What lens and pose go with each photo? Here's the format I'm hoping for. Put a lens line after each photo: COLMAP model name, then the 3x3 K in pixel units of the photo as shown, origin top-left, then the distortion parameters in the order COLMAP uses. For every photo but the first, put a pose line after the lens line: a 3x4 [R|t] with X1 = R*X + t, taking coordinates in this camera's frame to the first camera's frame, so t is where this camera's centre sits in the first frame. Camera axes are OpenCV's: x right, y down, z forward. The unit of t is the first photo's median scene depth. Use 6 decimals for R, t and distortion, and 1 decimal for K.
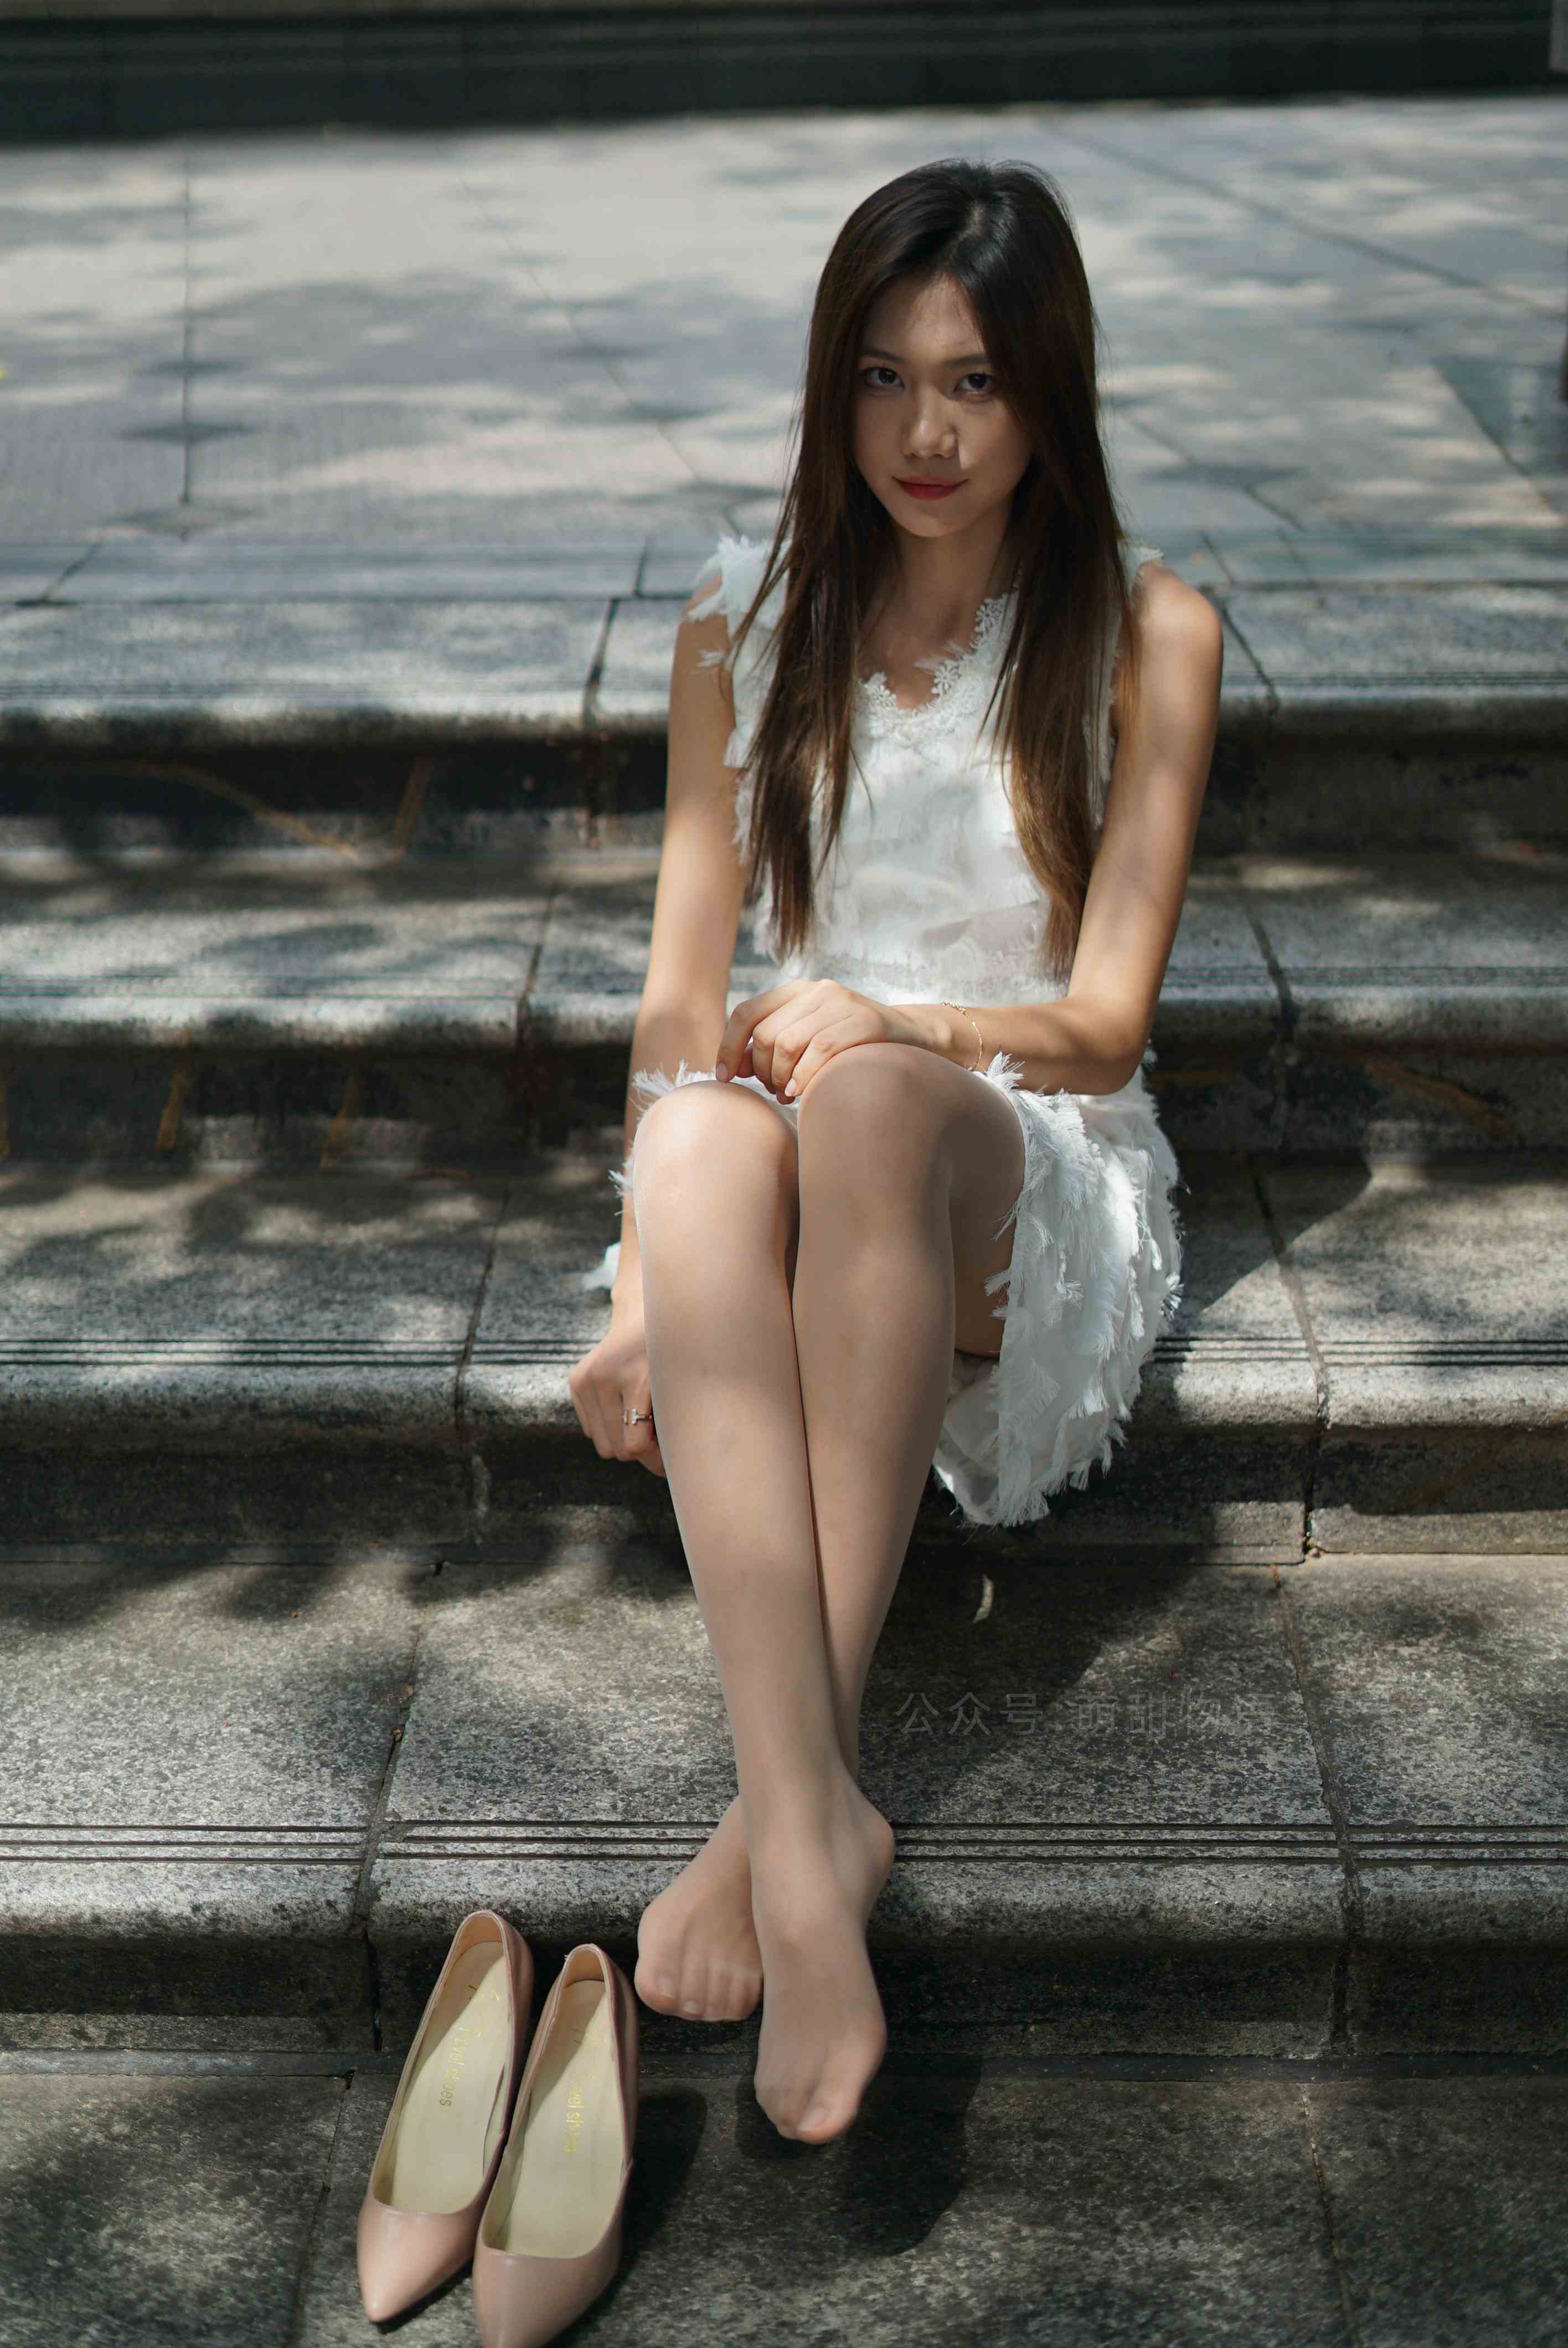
lens RADIAL K [[3443.1, 0, 779.7], [0, 3443.1, 1175.0], [0, 0, 1]] dist [-0.041859, 0.048023]
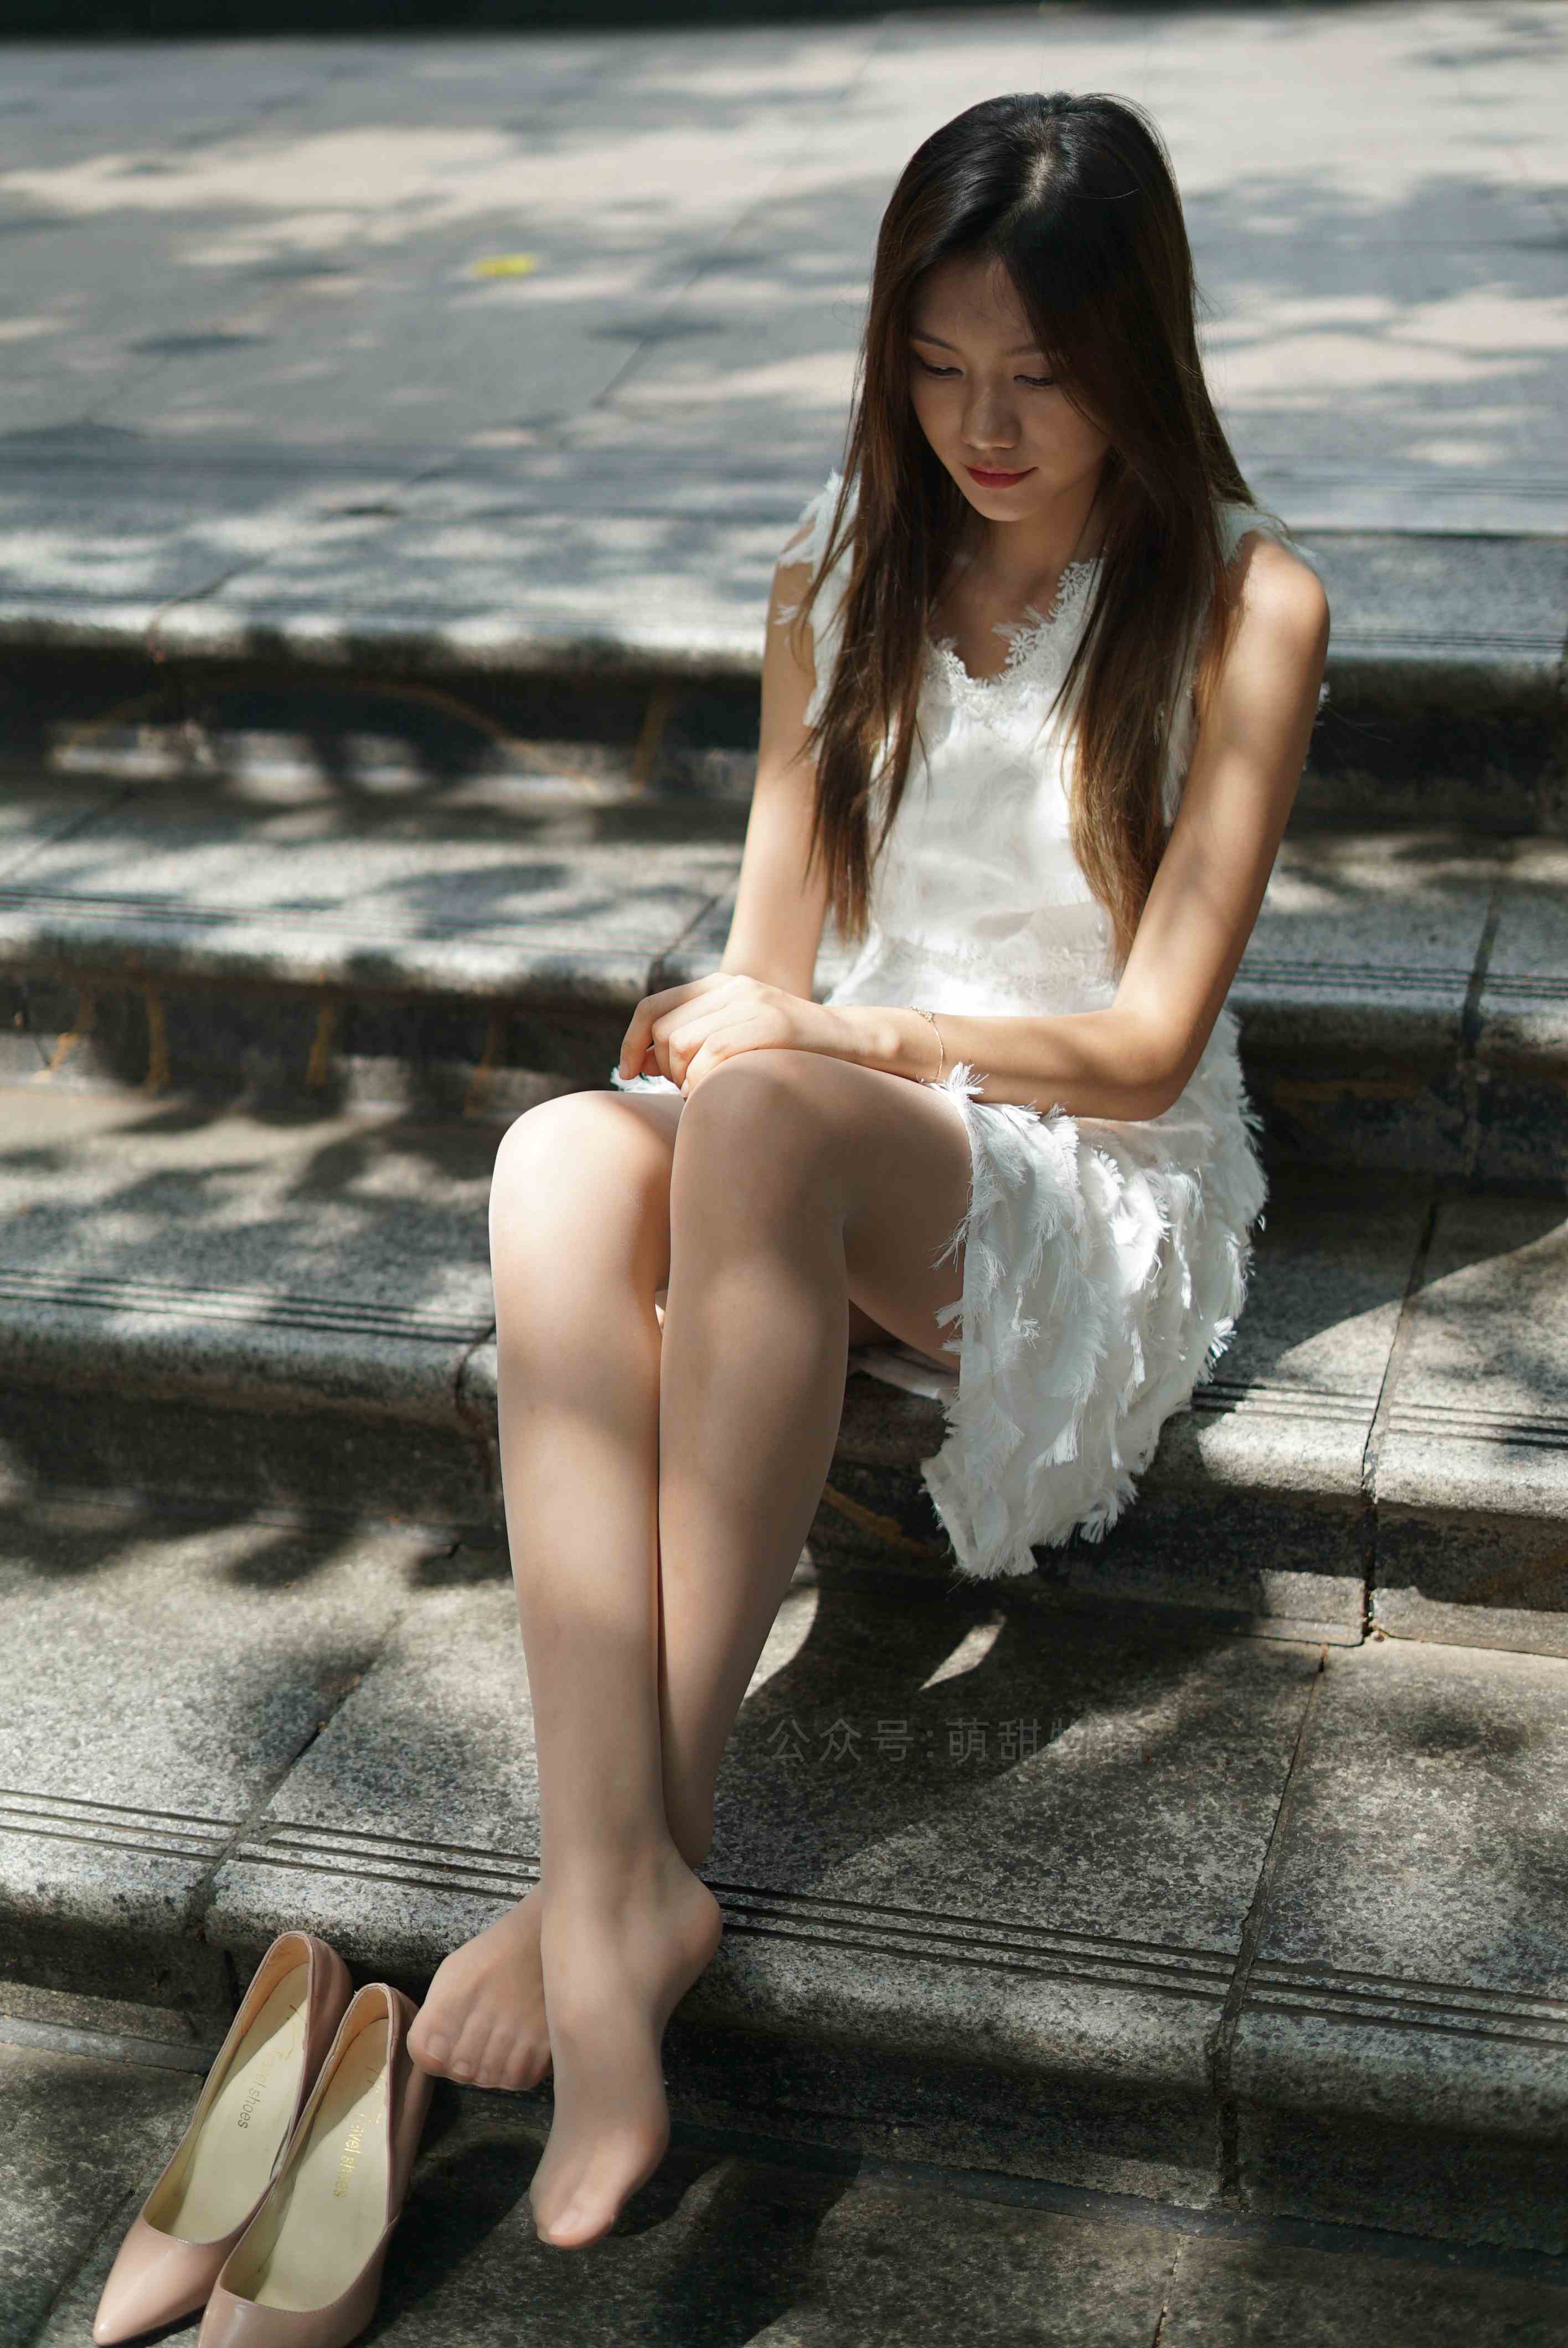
lens RADIAL K [[3443.1, 0, 779.7], [0, 3443.1, 1175.0], [0, 0, 1]] dist [-0.041859, 0.048023]
pose [[0.965709, 0.077744, -0.247715, 0.243829], [-0.069325, 0.996687, 0.042542, -0.041728], [0.250202, -0.023910, 0.967898, 0.107269]]
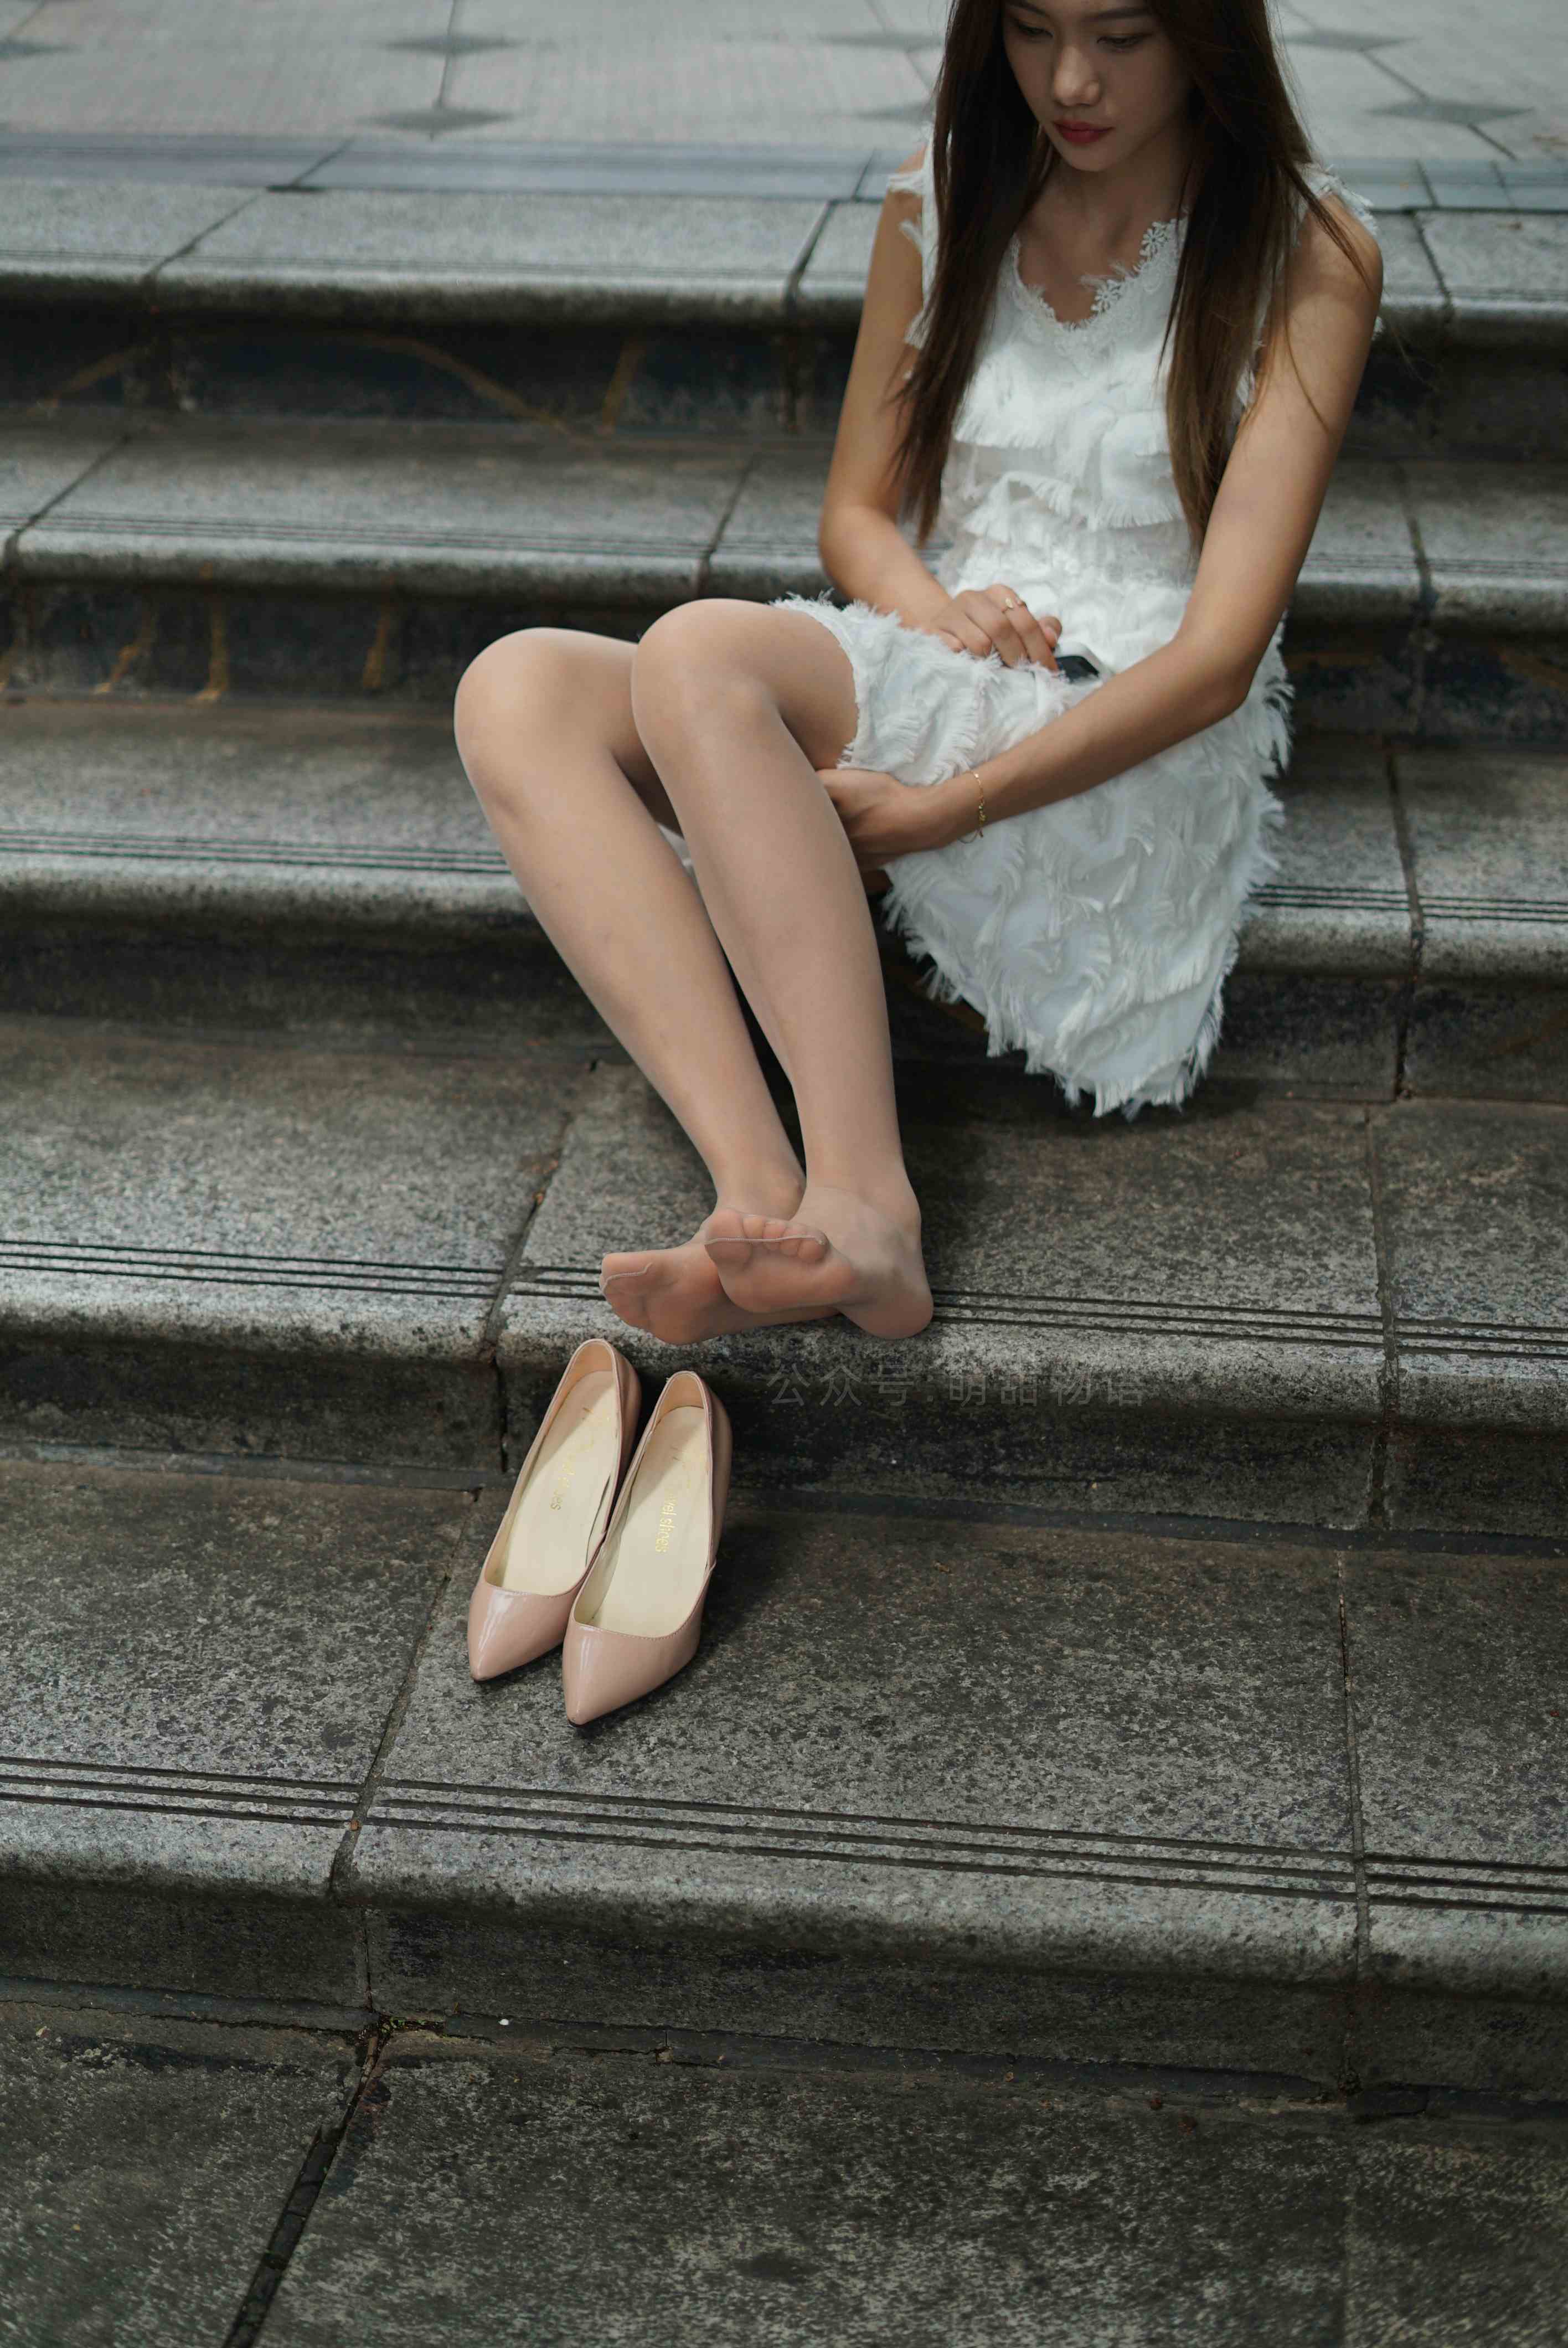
lens RADIAL K [[3436.4, 0, 784.0], [0, 3436.4, 1174.0], [0, 0, 1]] dist [-0.035268, 0.006725]
pose [[0.995410, 0.053615, -0.079272, 0.054802], [-0.046846, 0.995287, 0.084911, 0.059103], [0.083451, -0.080808, 0.993230, -0.087357]]
